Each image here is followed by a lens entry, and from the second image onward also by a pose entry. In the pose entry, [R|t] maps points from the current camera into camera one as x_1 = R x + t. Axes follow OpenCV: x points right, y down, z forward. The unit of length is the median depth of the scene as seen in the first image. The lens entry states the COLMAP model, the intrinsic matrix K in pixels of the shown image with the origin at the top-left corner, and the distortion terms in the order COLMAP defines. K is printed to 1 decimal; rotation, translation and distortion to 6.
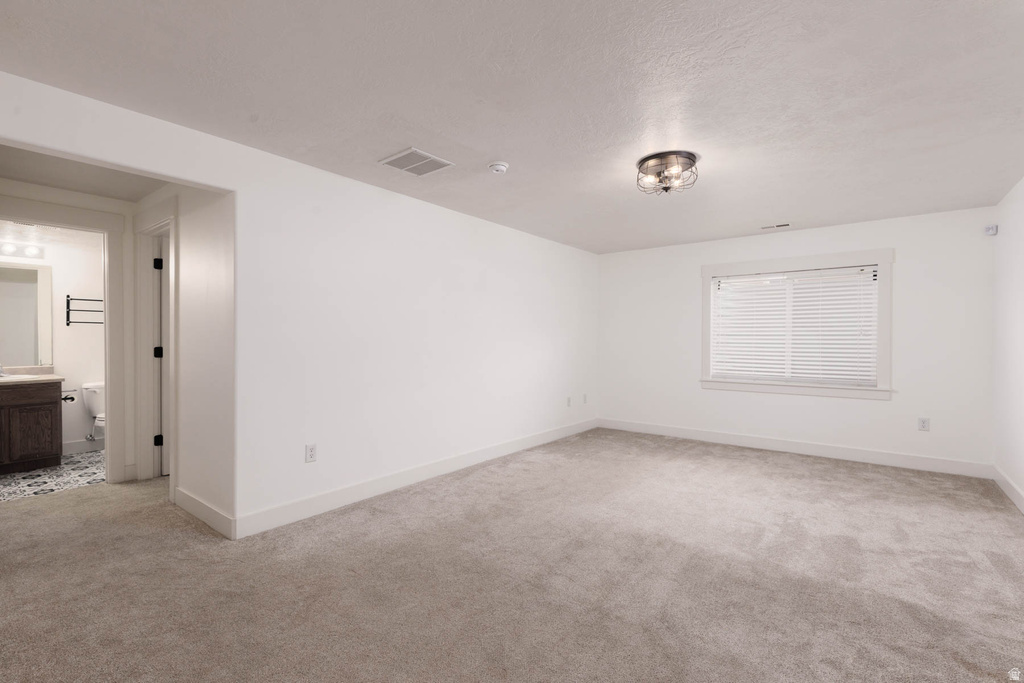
lens RADIAL K [[463.9, 0, 512.0], [0, 463.9, 341.5], [0, 0, 1]] dist [0.003923, 0.000142]
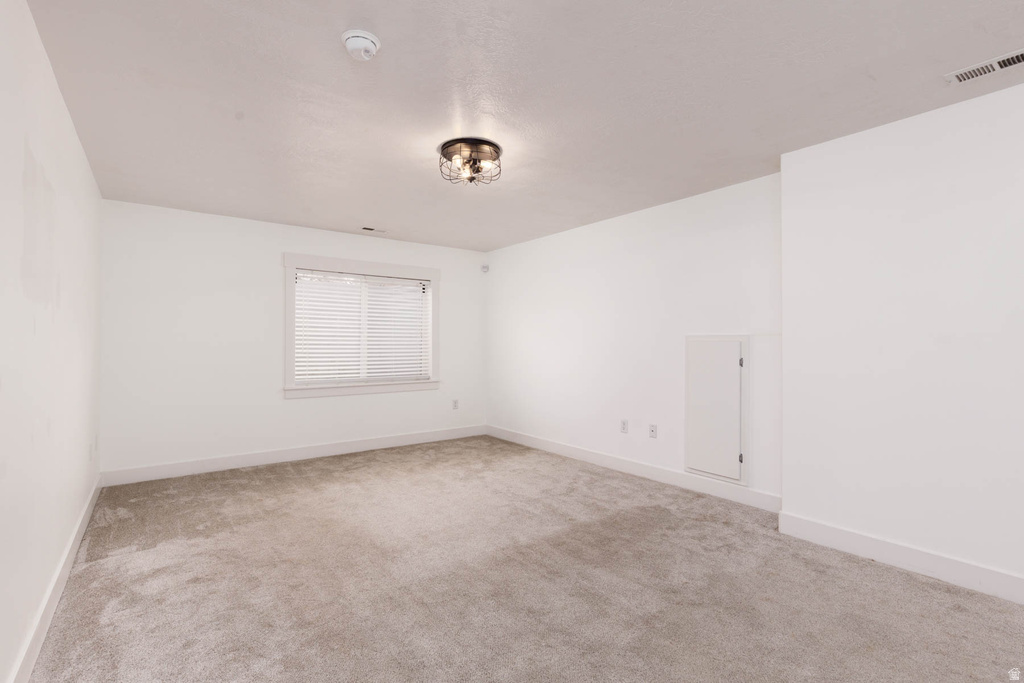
lens RADIAL K [[478.6, 0, 512.0], [0, 478.6, 341.5], [0, 0, 1]] dist [0.013456, 0.000138]
pose [[0.256471, 0.002185, 0.966550, -0.438440], [0.002829, 0.999991, -0.003012, 0.001607], [-0.966548, 0.003507, 0.256462, 0.522501]]
